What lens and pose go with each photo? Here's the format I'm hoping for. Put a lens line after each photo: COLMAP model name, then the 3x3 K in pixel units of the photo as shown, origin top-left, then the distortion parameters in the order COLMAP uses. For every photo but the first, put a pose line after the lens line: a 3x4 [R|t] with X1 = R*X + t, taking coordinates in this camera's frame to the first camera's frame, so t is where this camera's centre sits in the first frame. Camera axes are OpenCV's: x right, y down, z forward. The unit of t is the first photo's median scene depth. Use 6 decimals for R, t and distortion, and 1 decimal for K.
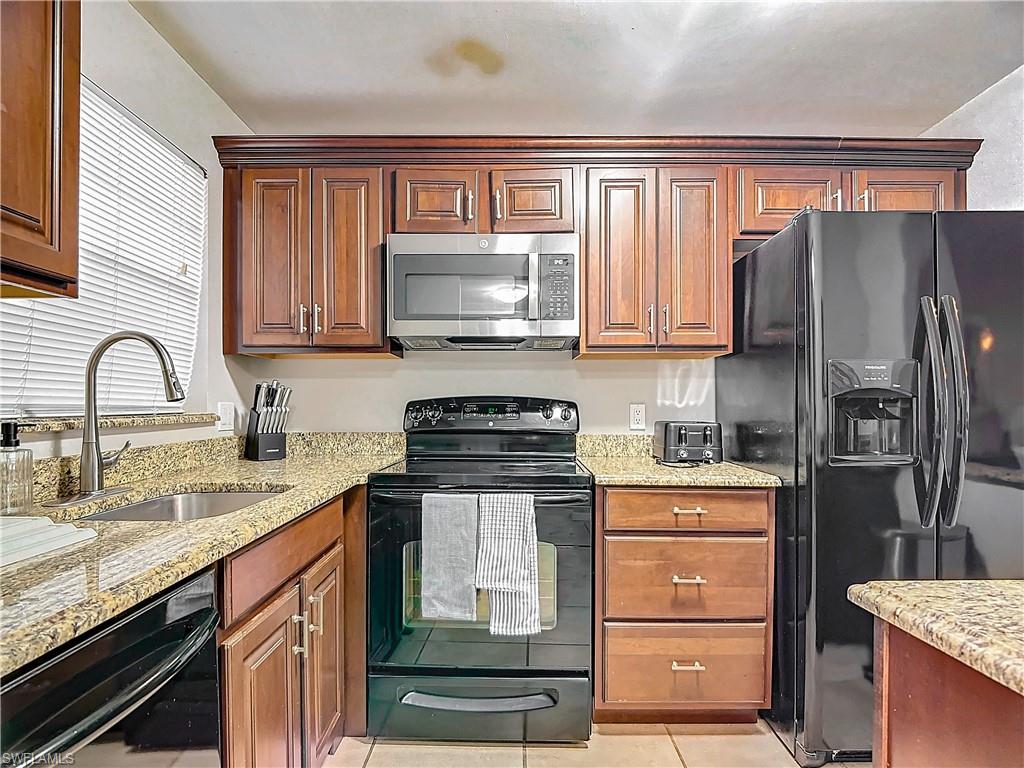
lens RADIAL K [[532.2, 0, 514.1], [0, 532.2, 401.6], [0, 0, 1]] dist [0.002531, -0.018533]
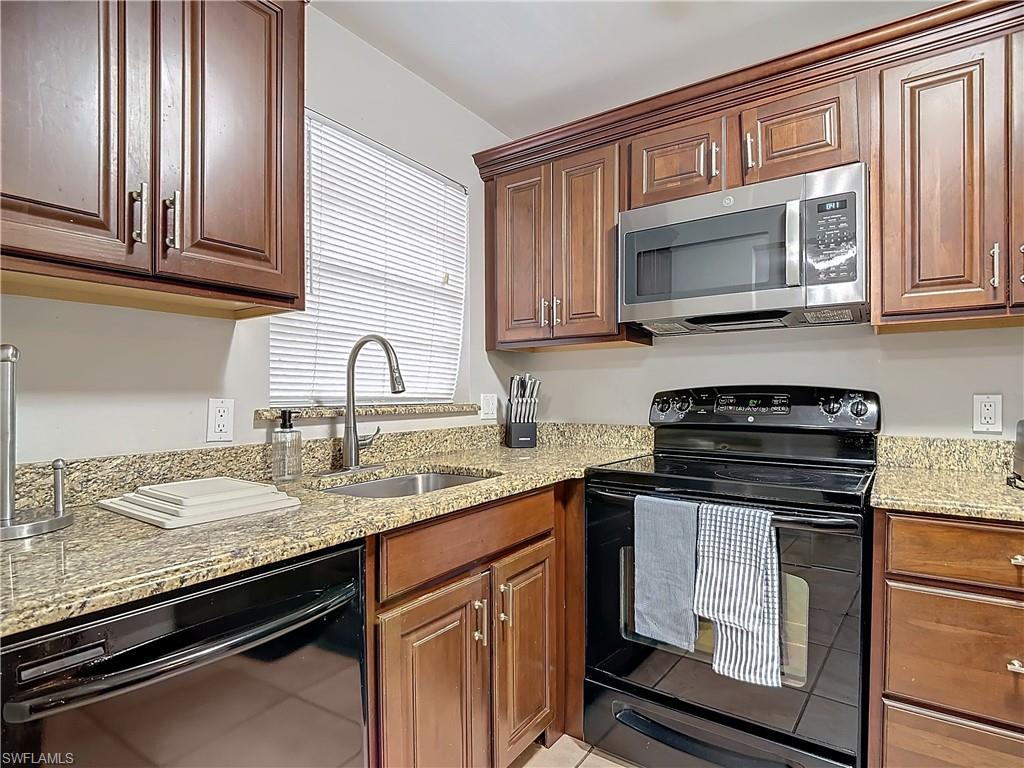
lens RADIAL K [[532.2, 0, 514.1], [0, 532.2, 401.6], [0, 0, 1]] dist [0.002531, -0.018533]
pose [[0.823605, 0.003871, -0.567150, 0.147158], [0.005370, 0.999879, 0.014622, 0.001148], [0.567138, -0.015088, 0.823485, 0.128748]]
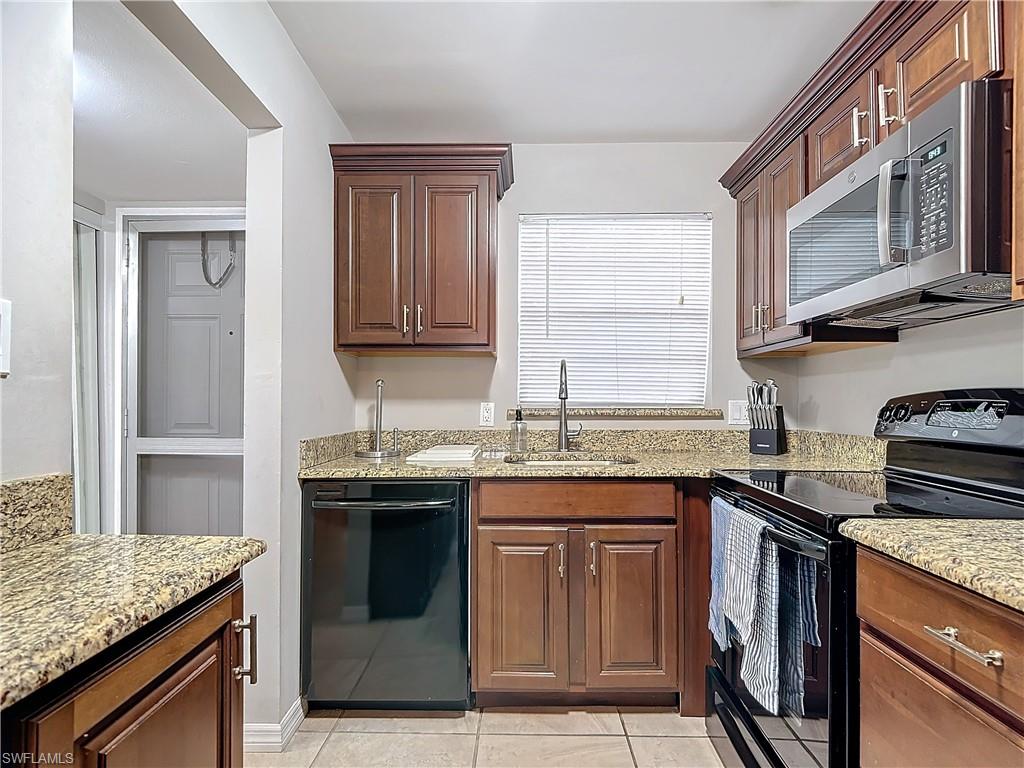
lens RADIAL K [[532.2, 0, 514.1], [0, 532.2, 401.6], [0, 0, 1]] dist [0.002531, -0.018533]
pose [[-0.021700, -0.000146, -0.999765, 0.692190], [0.001992, 0.999998, -0.000189, 0.003791], [0.999763, -0.001996, -0.021699, 0.588803]]
